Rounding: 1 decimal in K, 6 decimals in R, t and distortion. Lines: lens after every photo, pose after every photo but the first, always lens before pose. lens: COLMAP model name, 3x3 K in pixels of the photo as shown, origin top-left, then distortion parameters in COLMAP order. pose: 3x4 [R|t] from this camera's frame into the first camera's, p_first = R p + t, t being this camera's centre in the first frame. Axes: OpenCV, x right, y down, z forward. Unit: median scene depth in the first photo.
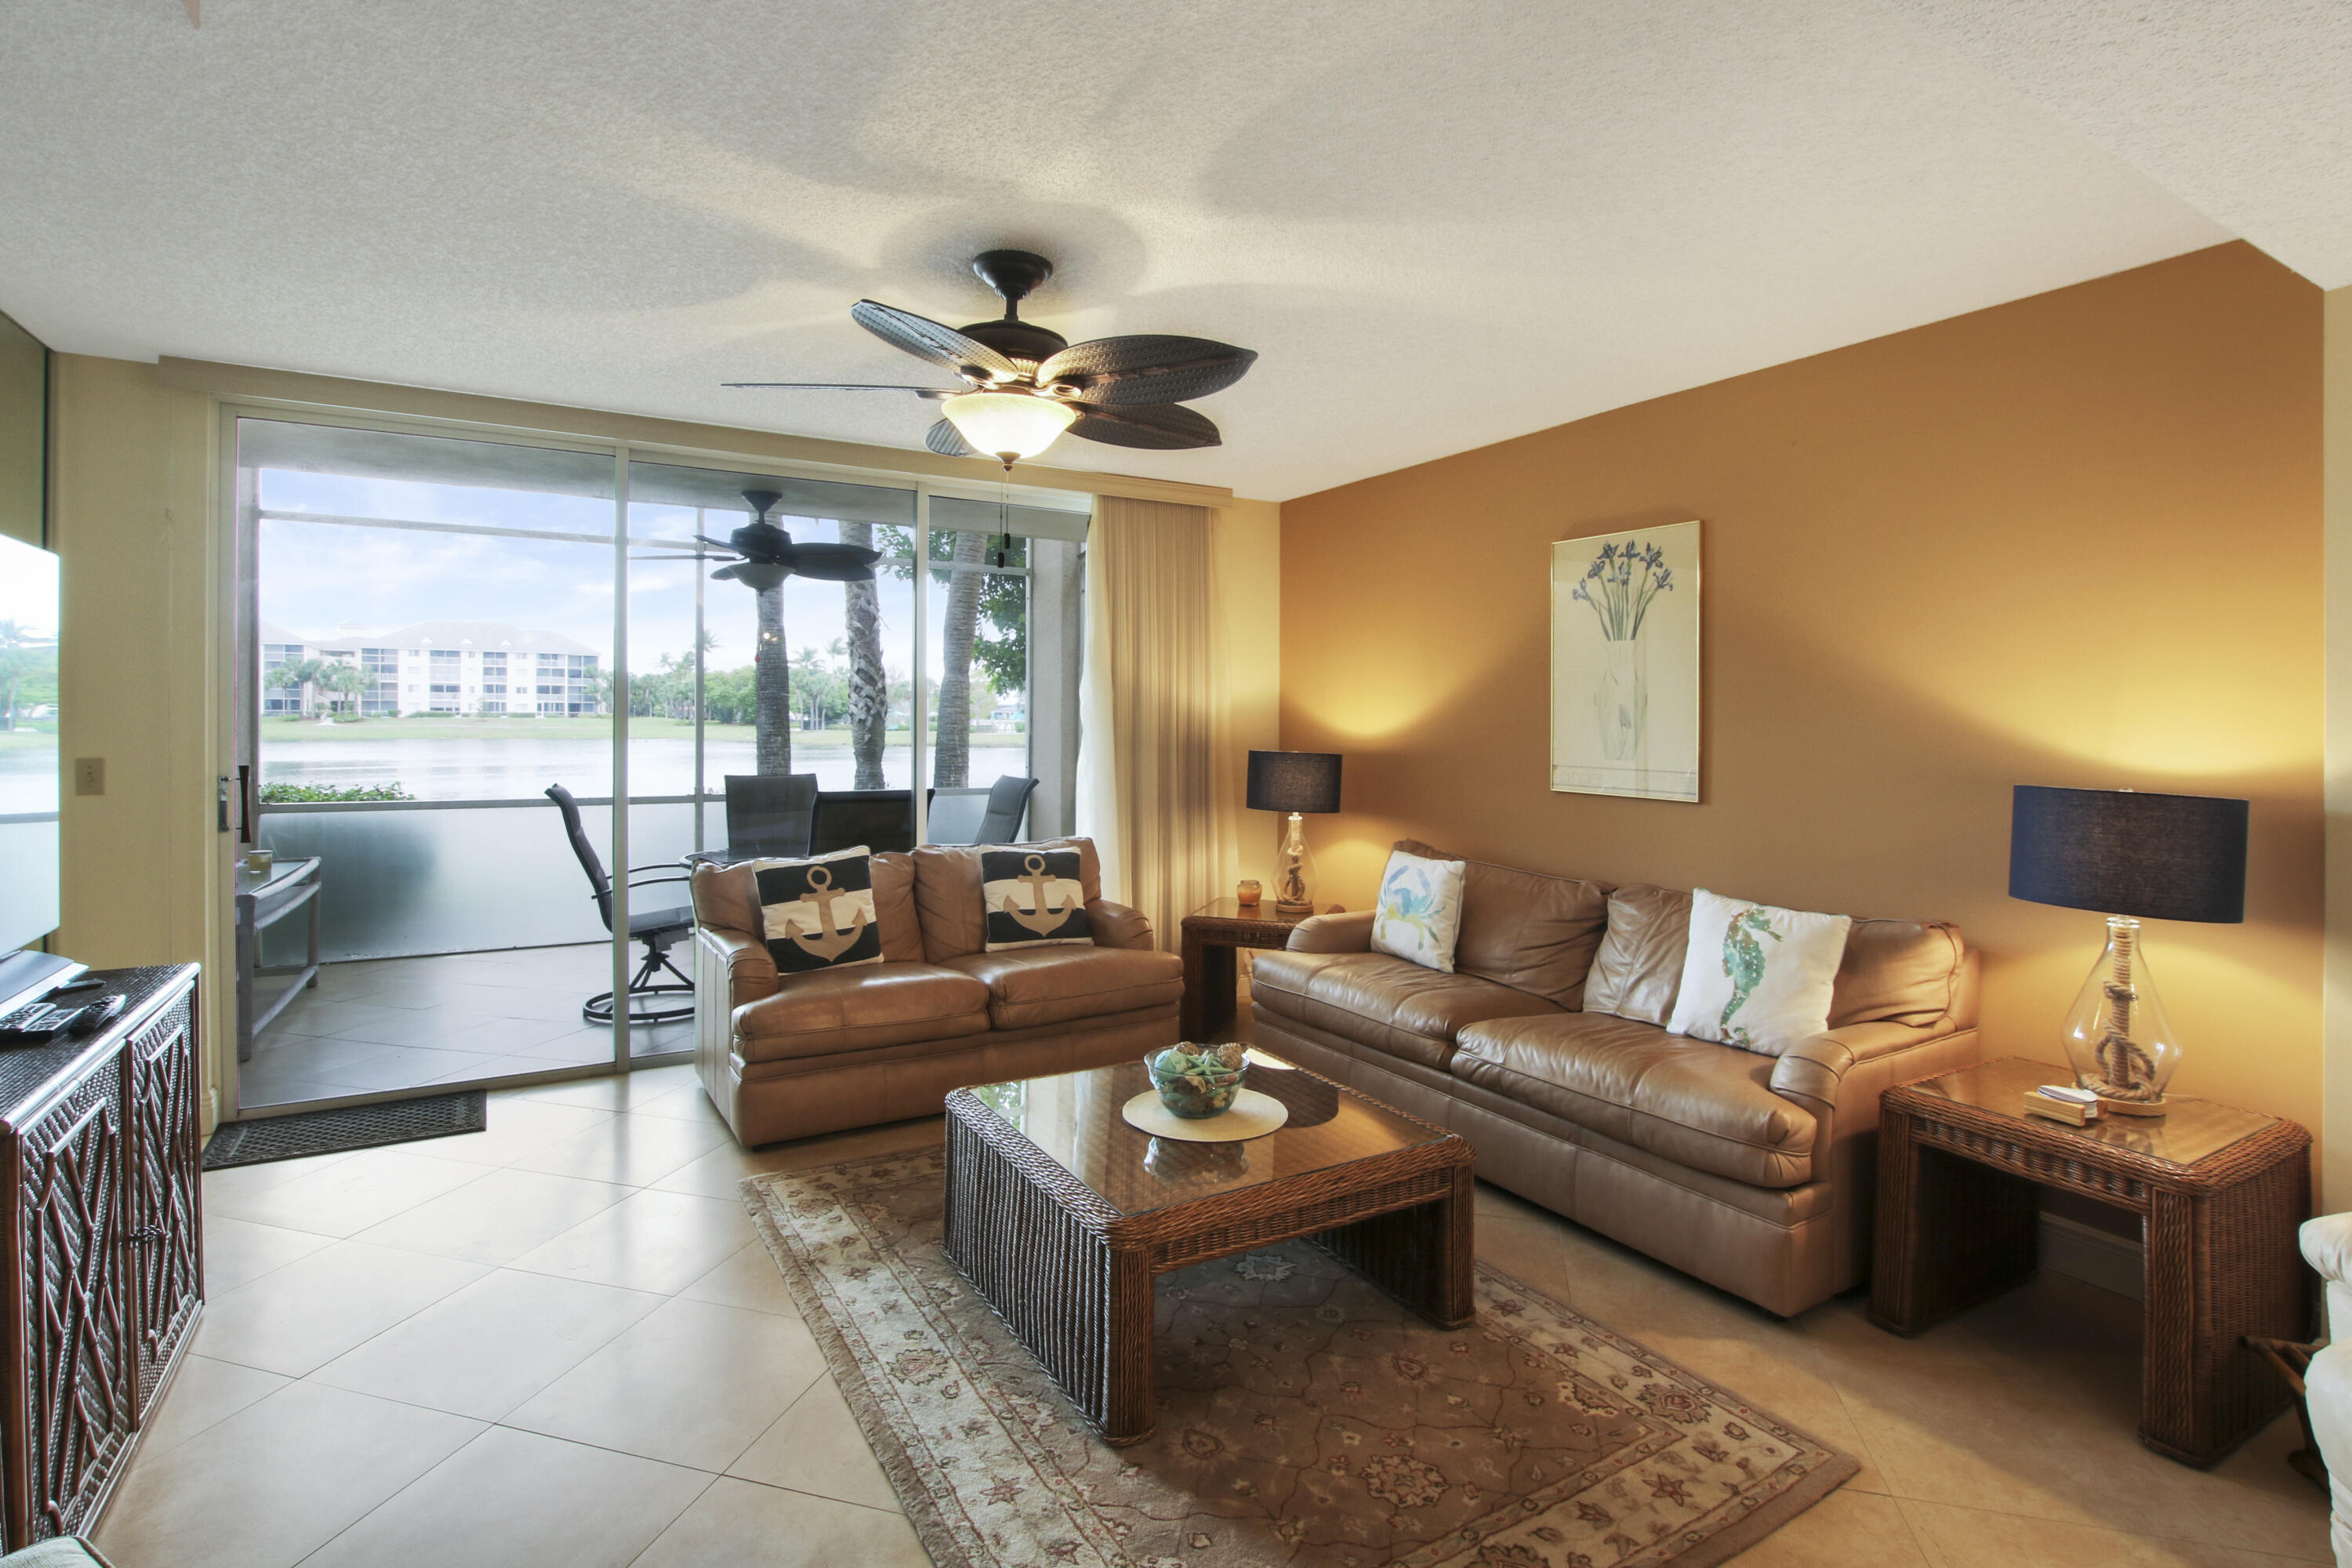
lens RADIAL K [[1133.4, 0, 1165.9], [0, 1133.4, 726.5], [0, 0, 1]] dist [-0.024296, 0.004107]
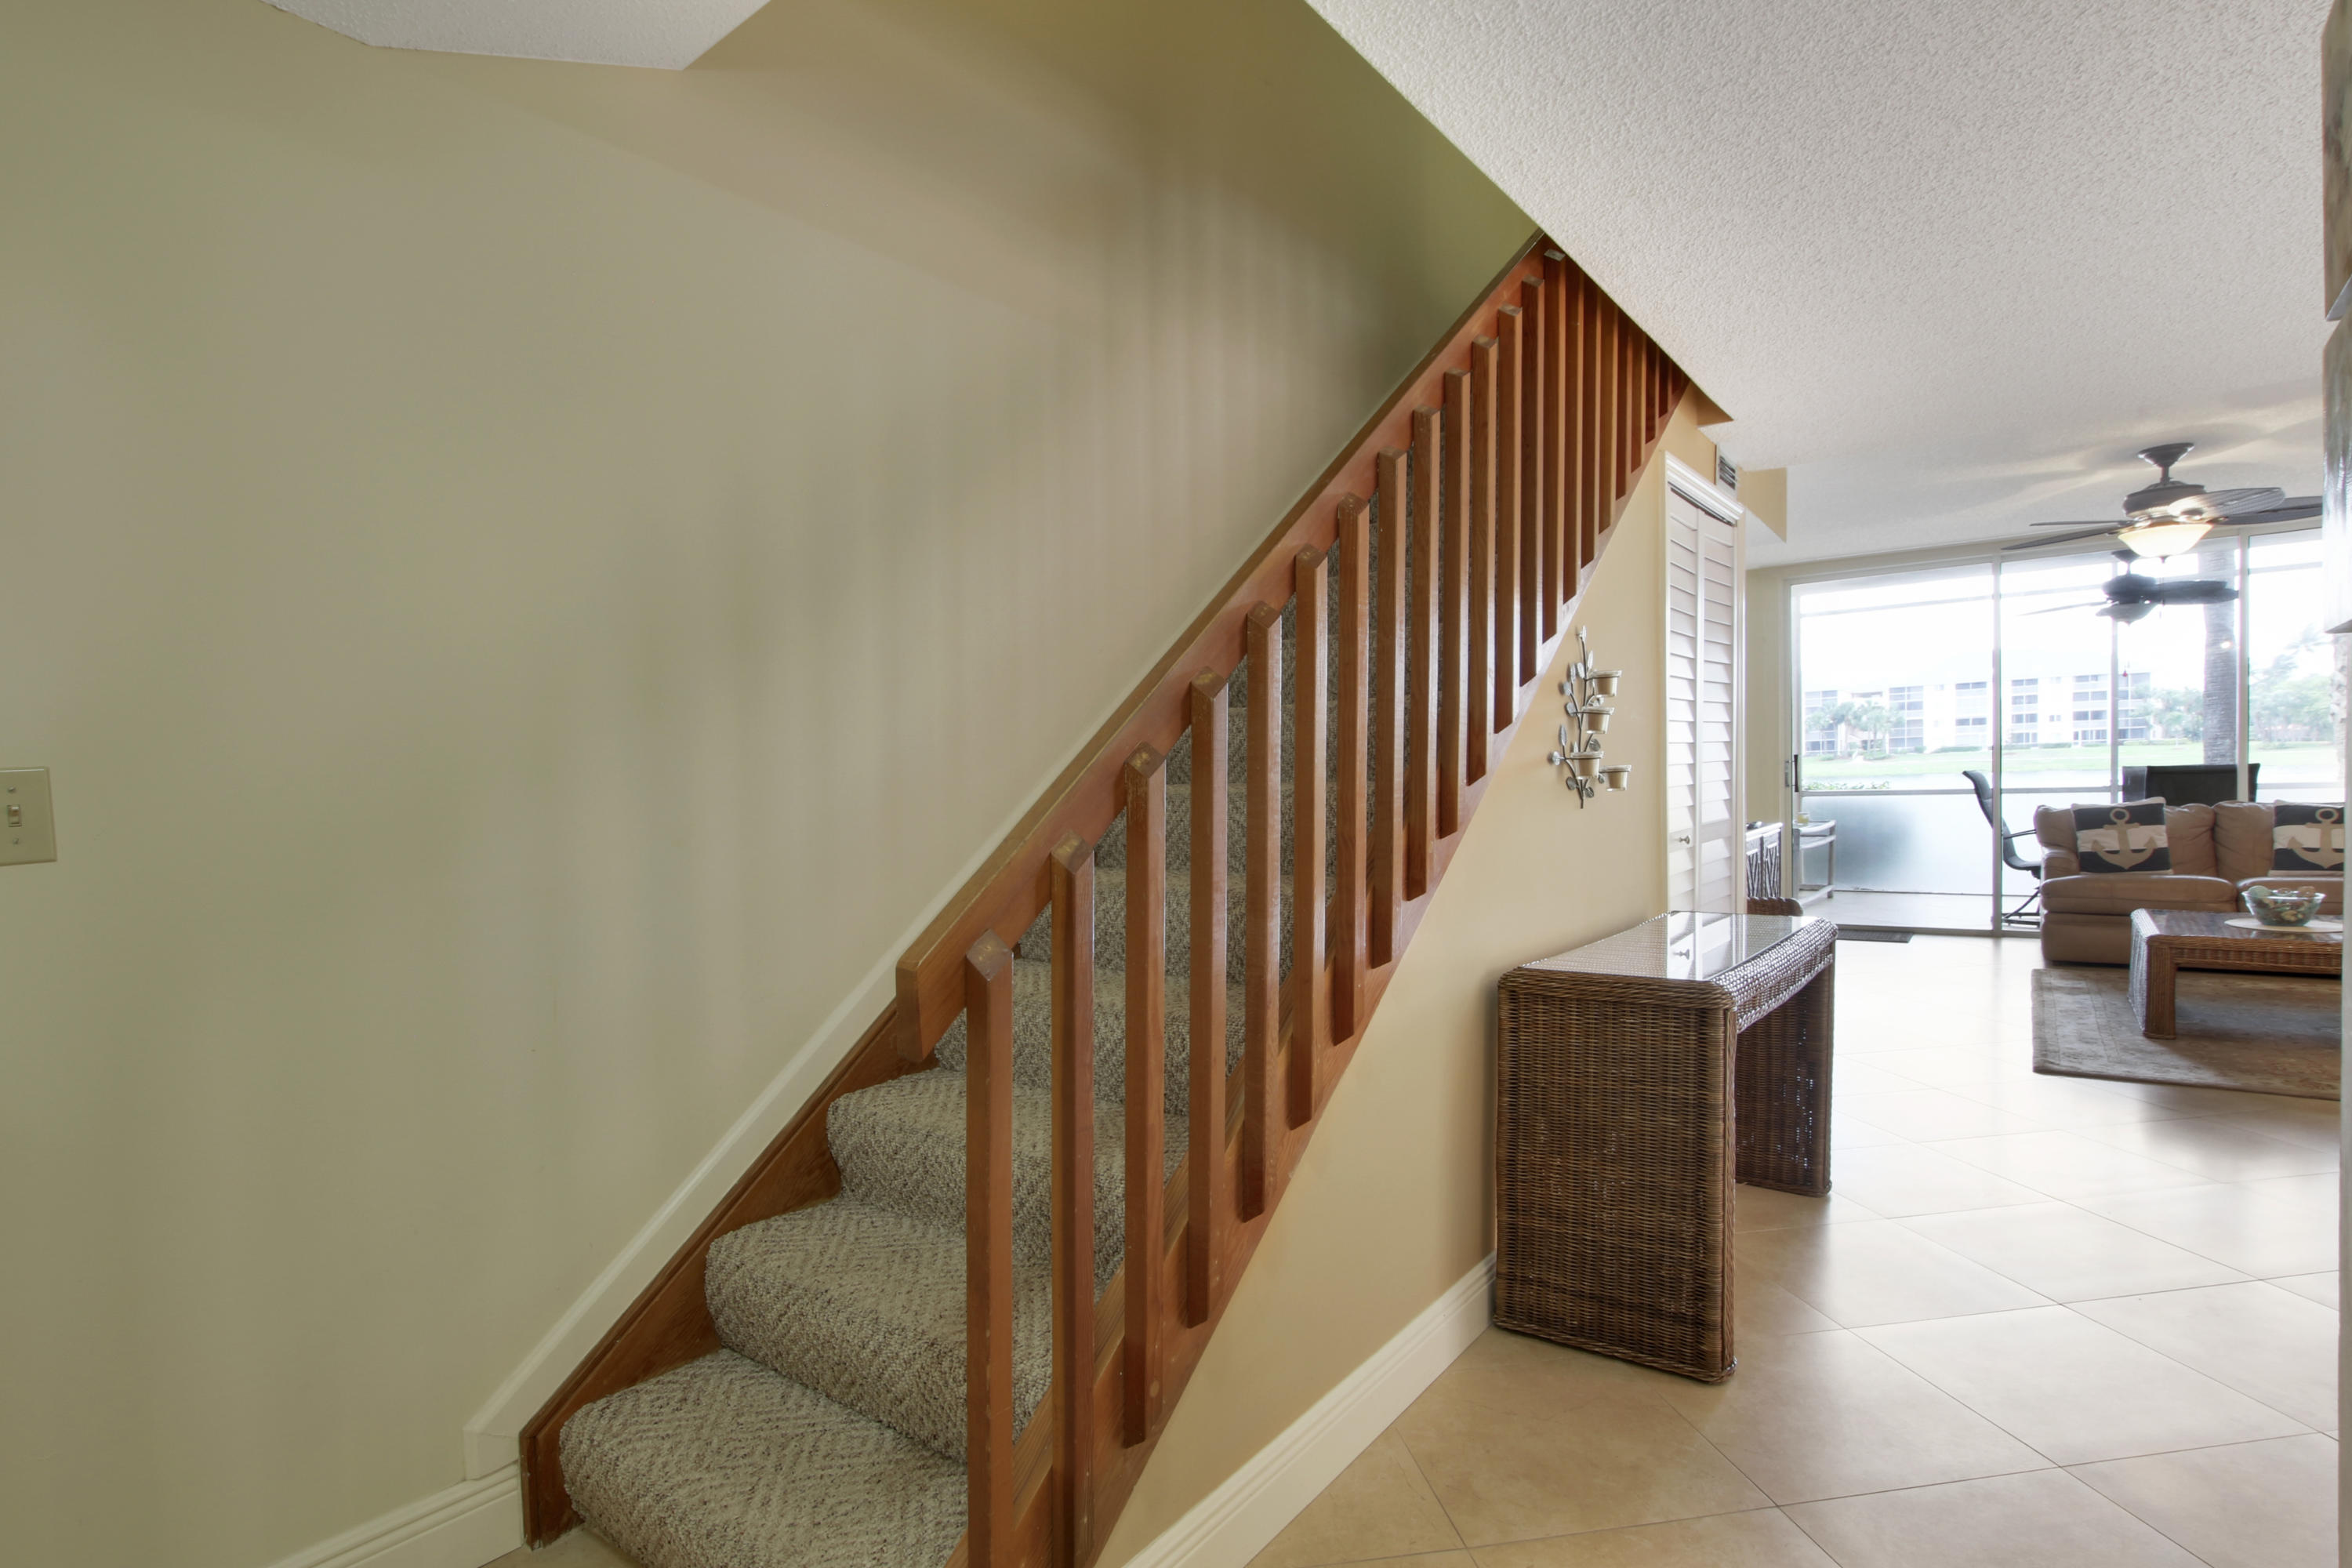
lens RADIAL K [[1114.2, 0, 1175.8], [0, 1114.2, 847.1], [0, 0, 1]] dist [-0.022968, -0.004888]
pose [[0.365392, 0.035781, -0.930166, 0.637431], [0.036048, 0.997967, 0.052550, 0.052058], [0.930156, -0.052732, 0.363359, -0.782972]]
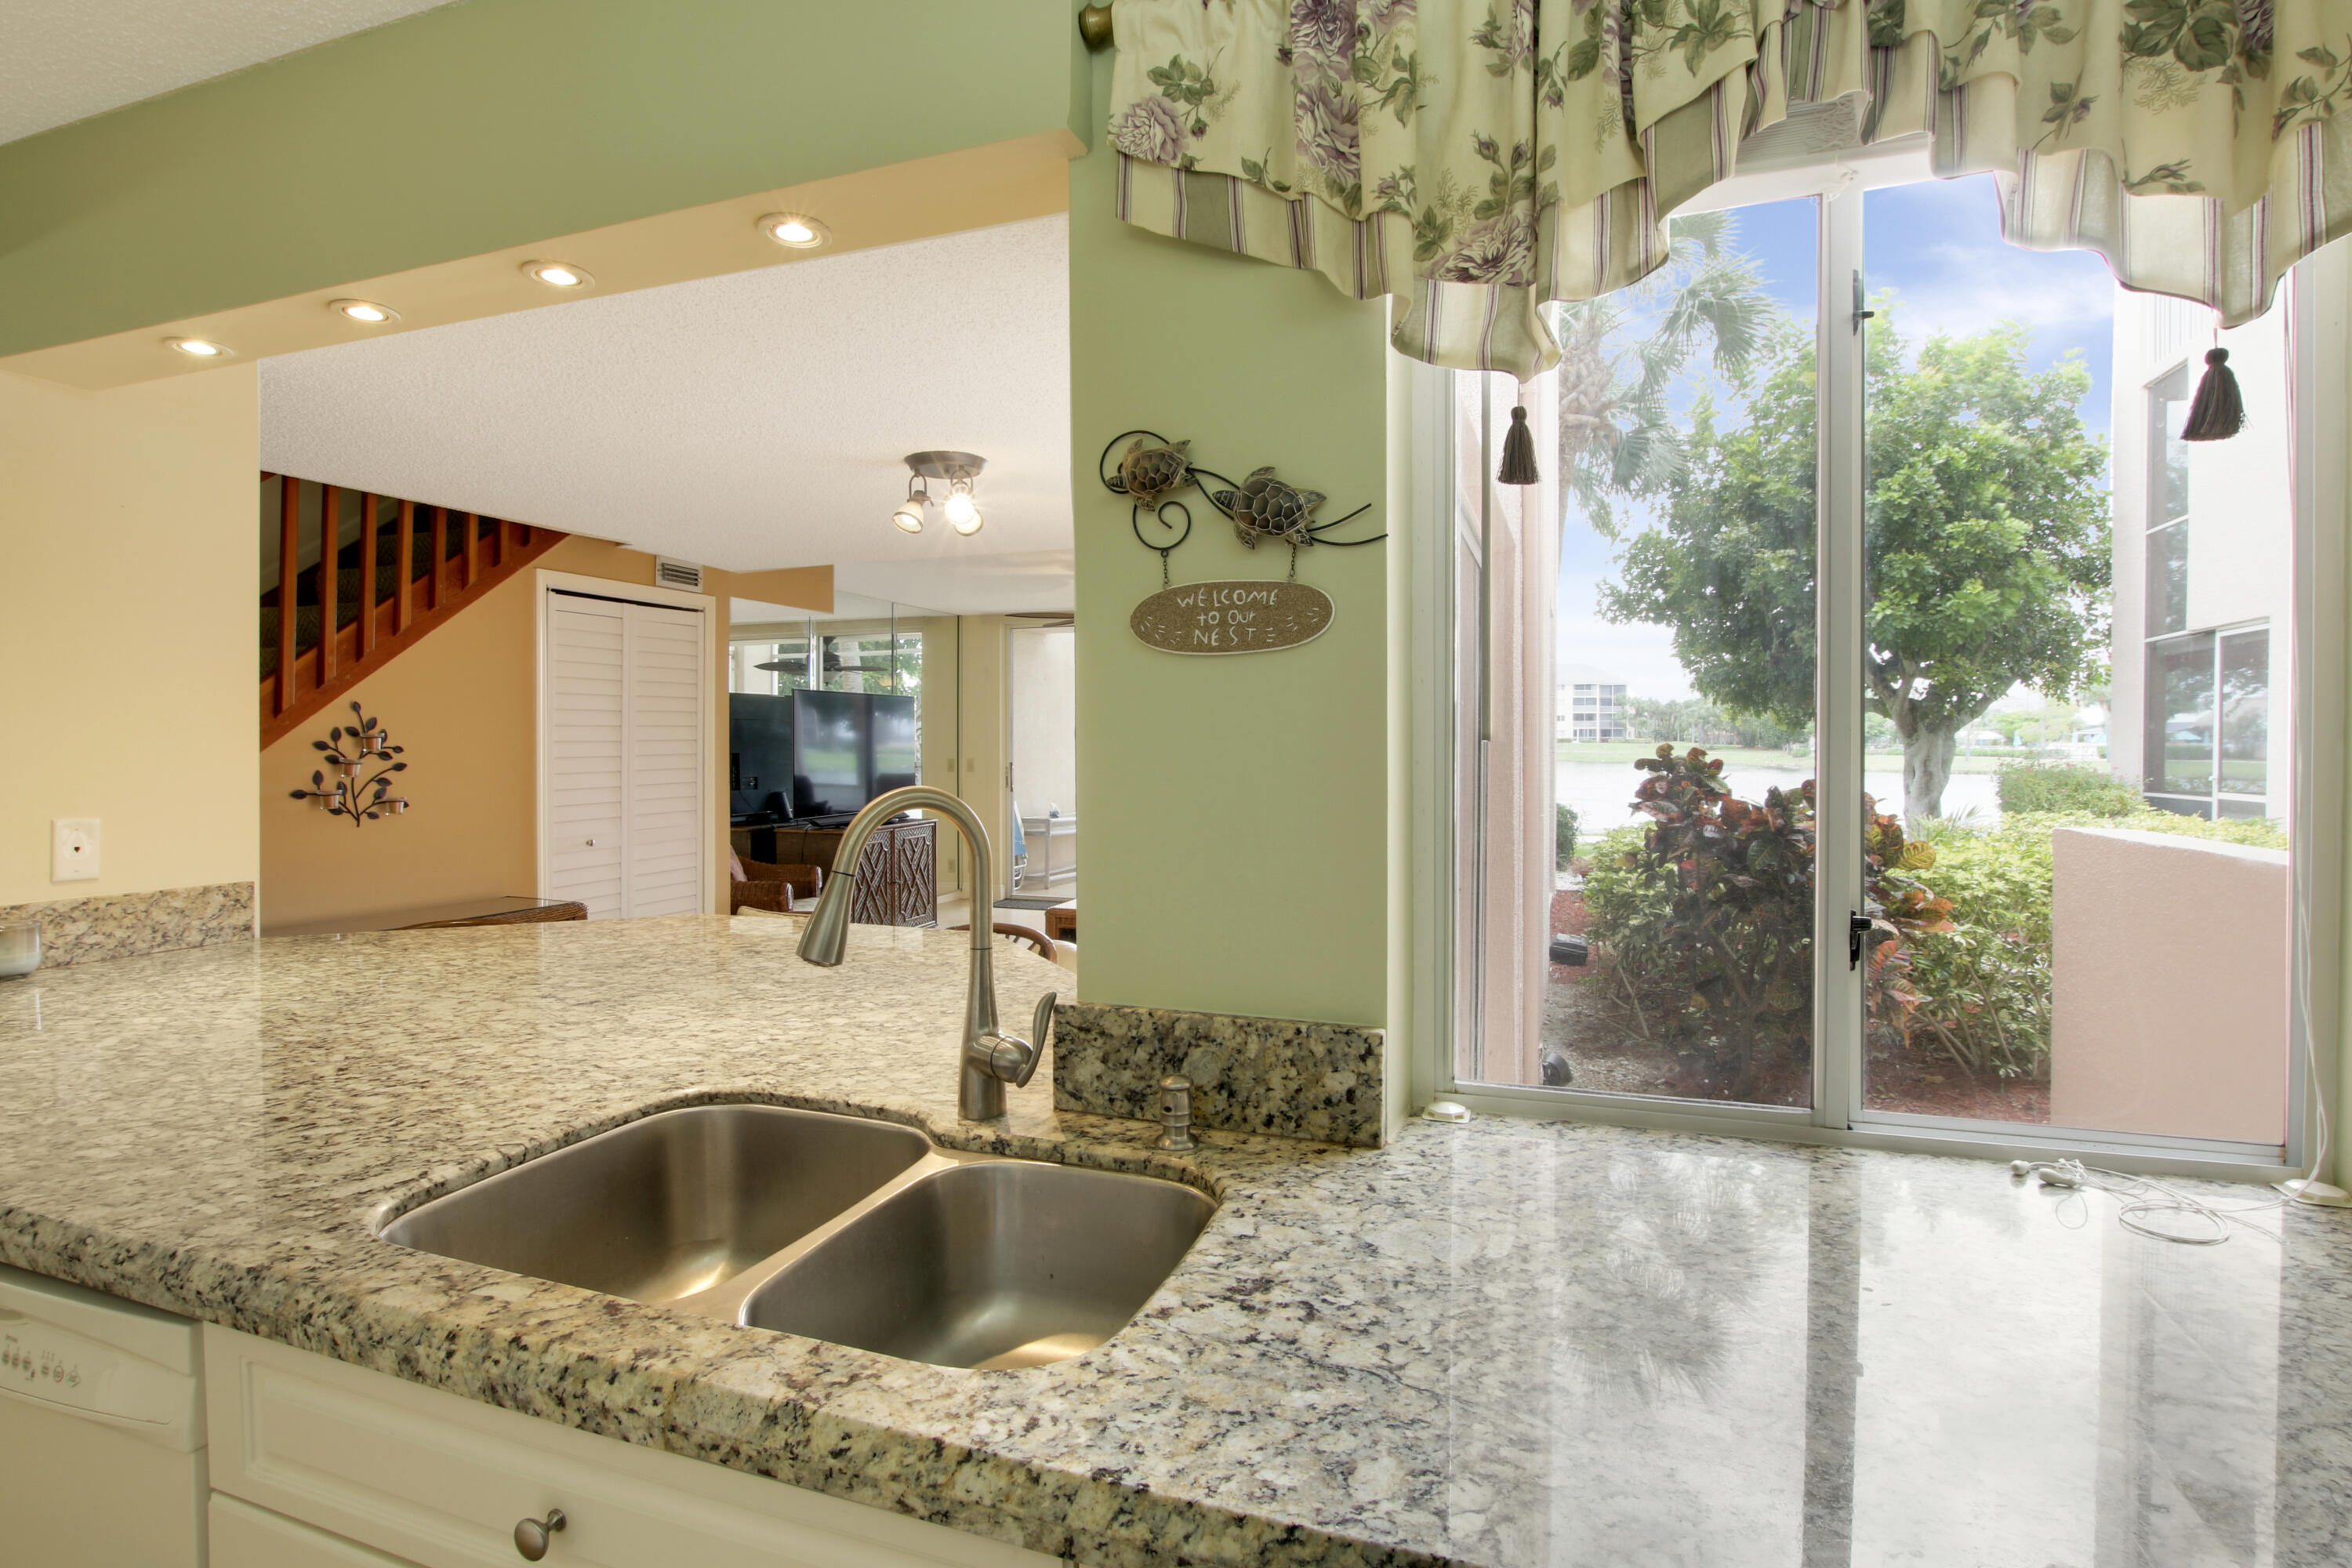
lens RADIAL K [[1114.2, 0, 1203.0], [0, 1114.2, 742.0], [0, 0, 1]] dist [-0.022968, -0.004888]
pose [[0.669698, -0.008710, -0.742582, 1.325657], [0.003010, 0.999955, -0.009015, 0.011805], [0.742627, 0.003802, 0.669694, -0.385133]]
